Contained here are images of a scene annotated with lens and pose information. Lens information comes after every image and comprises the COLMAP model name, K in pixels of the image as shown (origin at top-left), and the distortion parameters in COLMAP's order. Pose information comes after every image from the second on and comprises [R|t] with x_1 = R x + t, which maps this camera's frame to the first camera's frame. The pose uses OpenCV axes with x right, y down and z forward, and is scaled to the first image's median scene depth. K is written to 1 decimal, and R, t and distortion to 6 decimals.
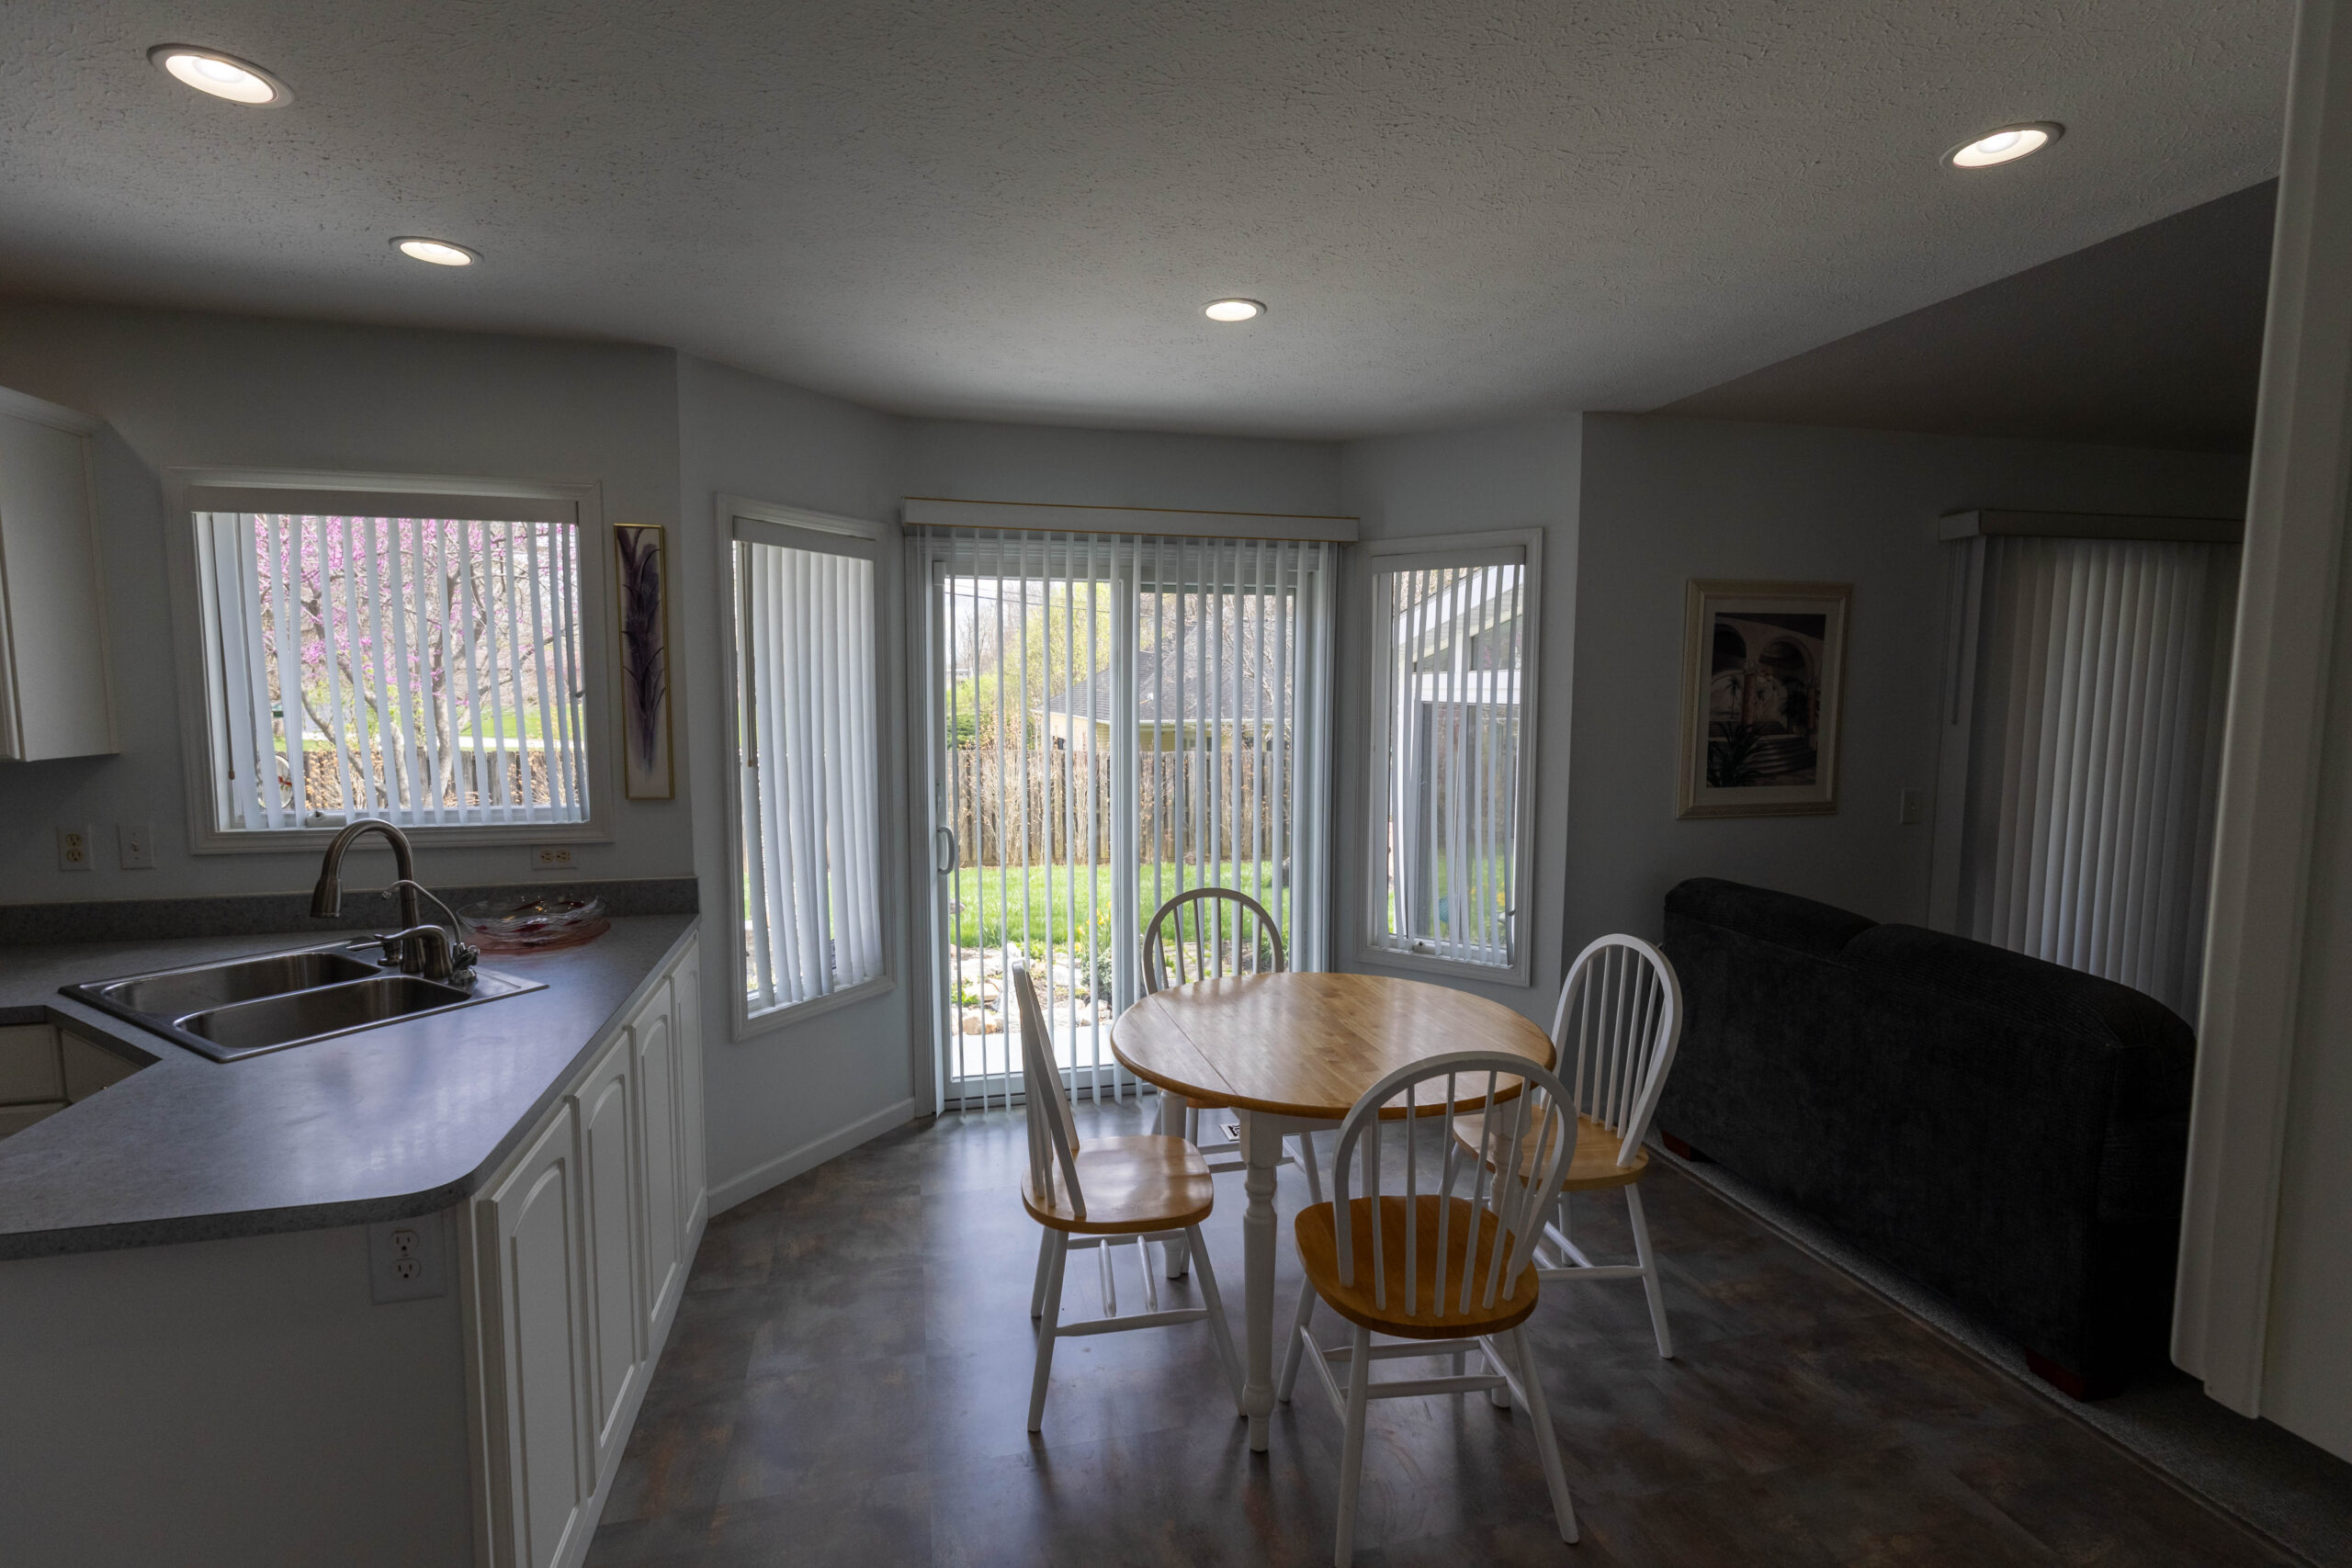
lens RADIAL K [[1084.9, 0, 1176.0], [0, 1084.9, 784.0], [0, 0, 1]] dist [0.002665, 0.000457]
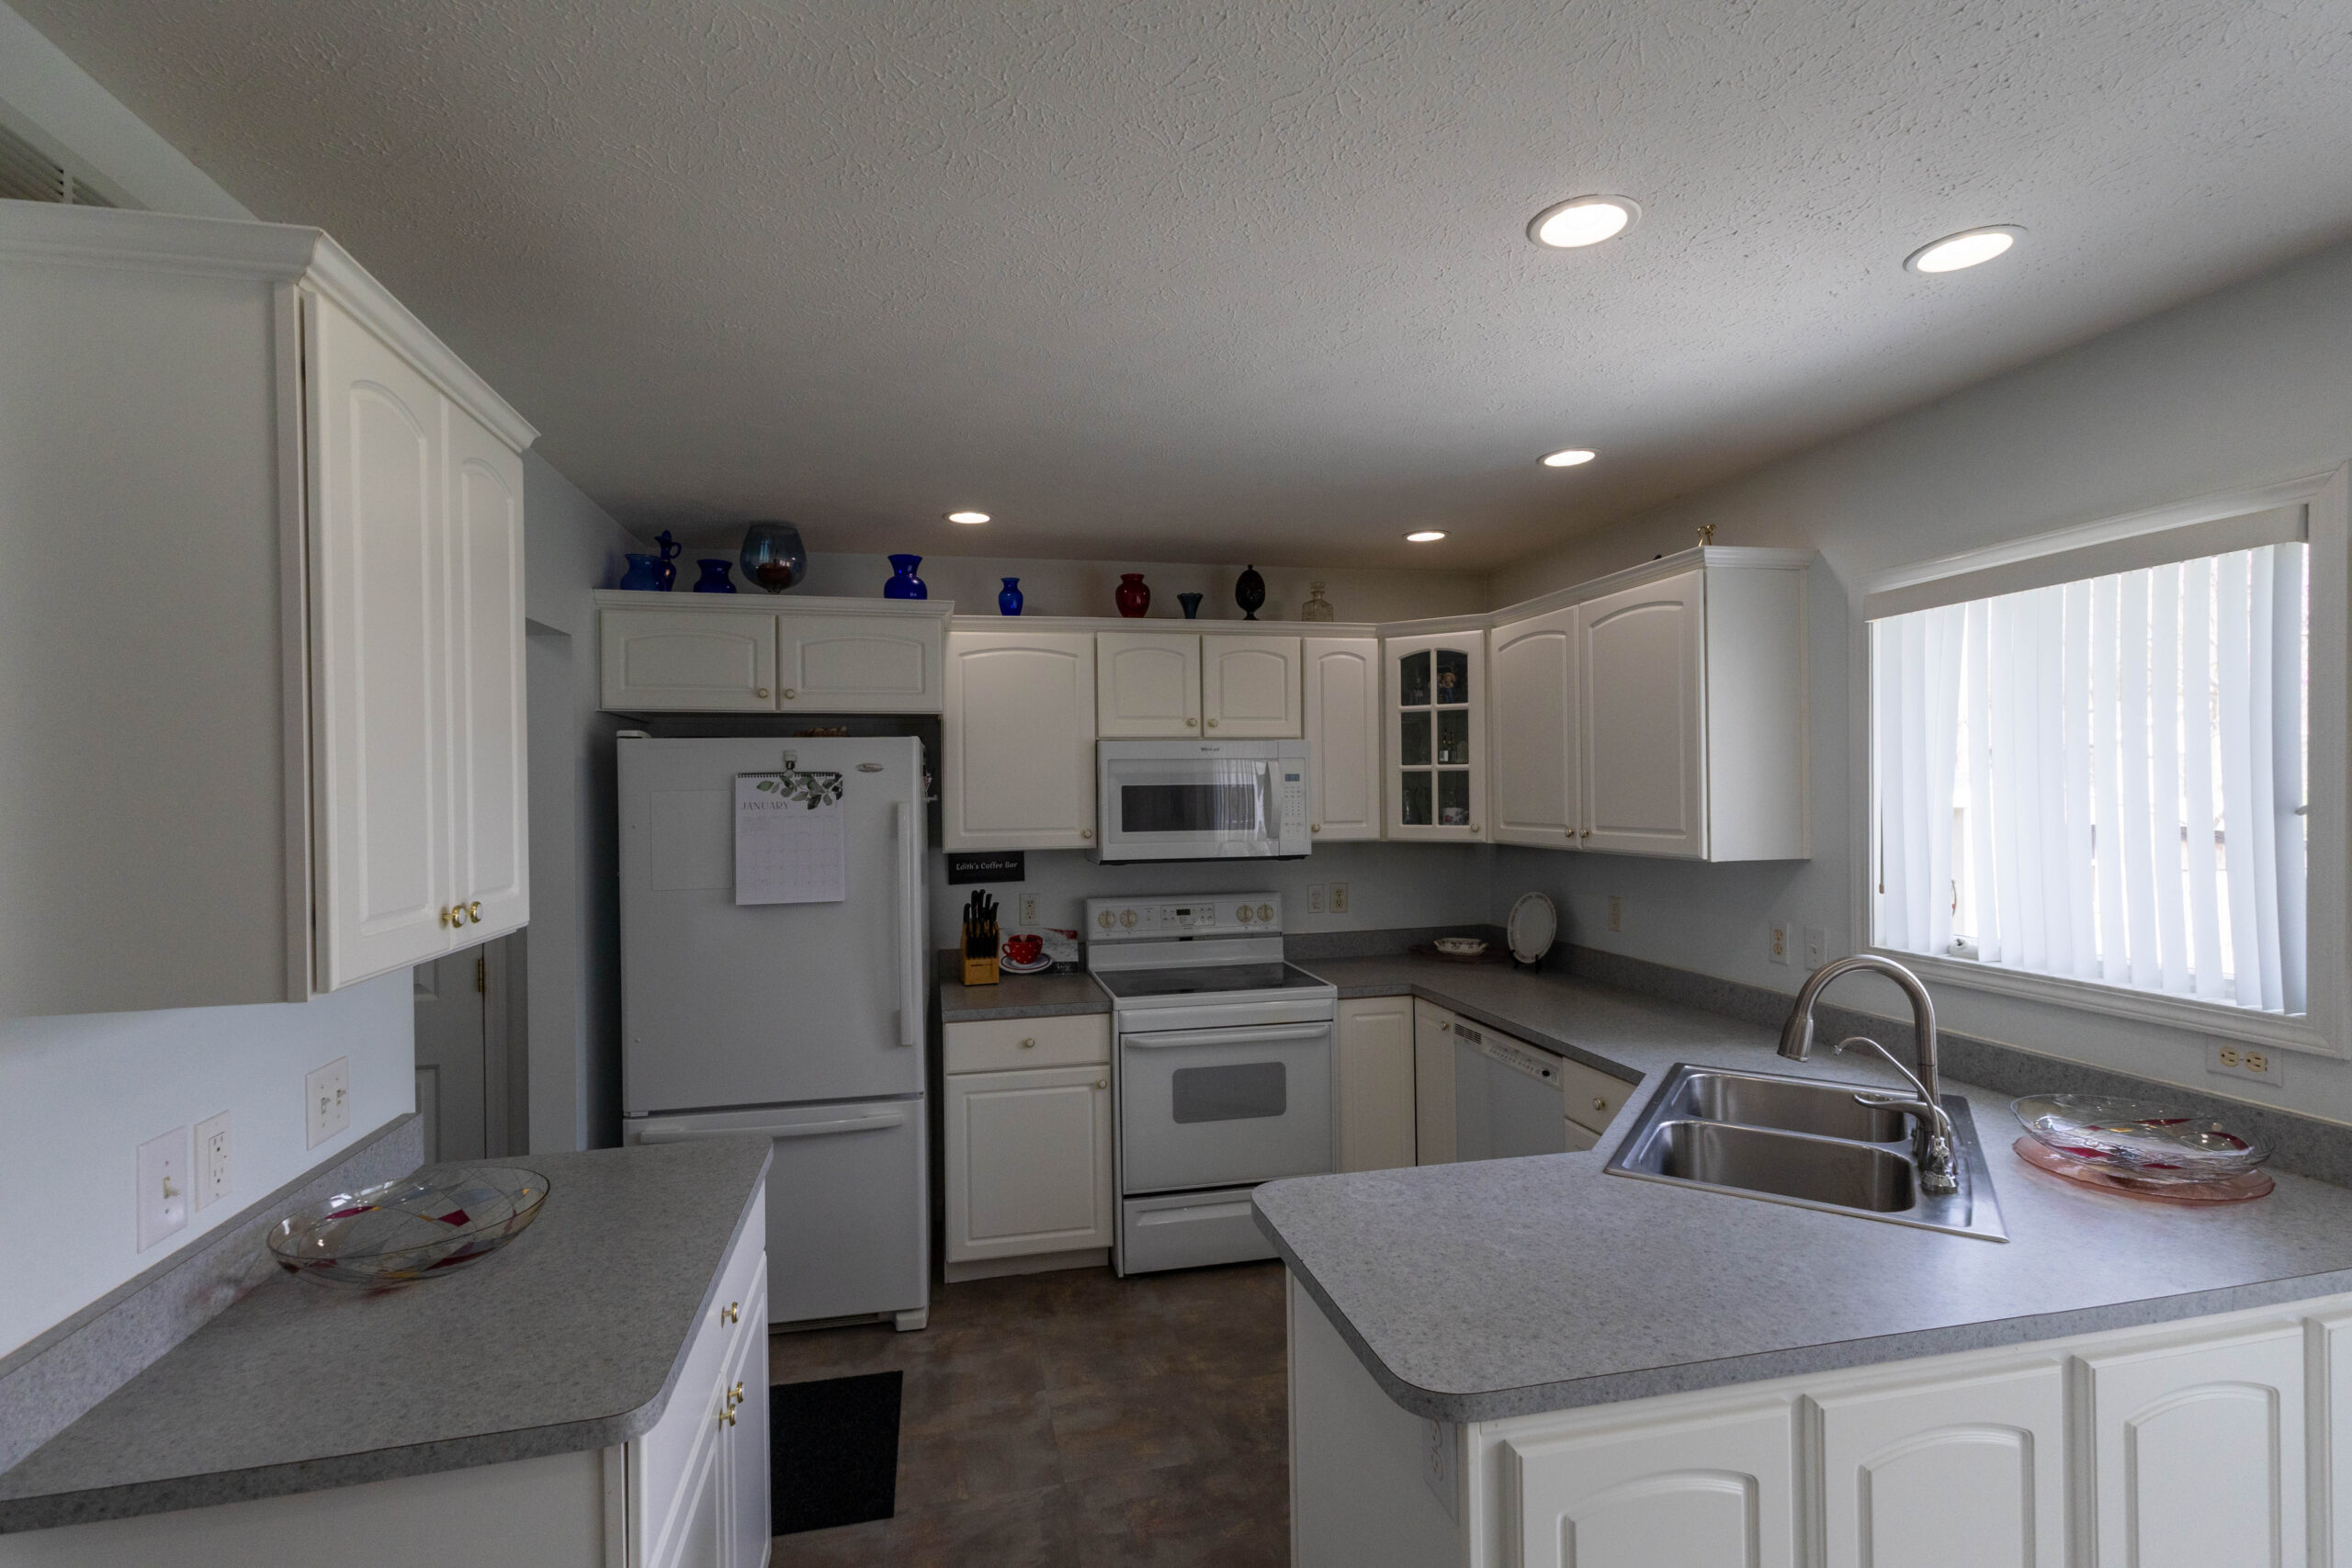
lens RADIAL K [[1084.9, 0, 1176.0], [0, 1084.9, 784.0], [0, 0, 1]] dist [0.002665, 0.000457]
pose [[-0.039124, -0.007797, -0.999204, 0.109550], [-0.083444, 0.996502, -0.004509, -0.044585], [0.995744, 0.083201, -0.039637, 0.417881]]
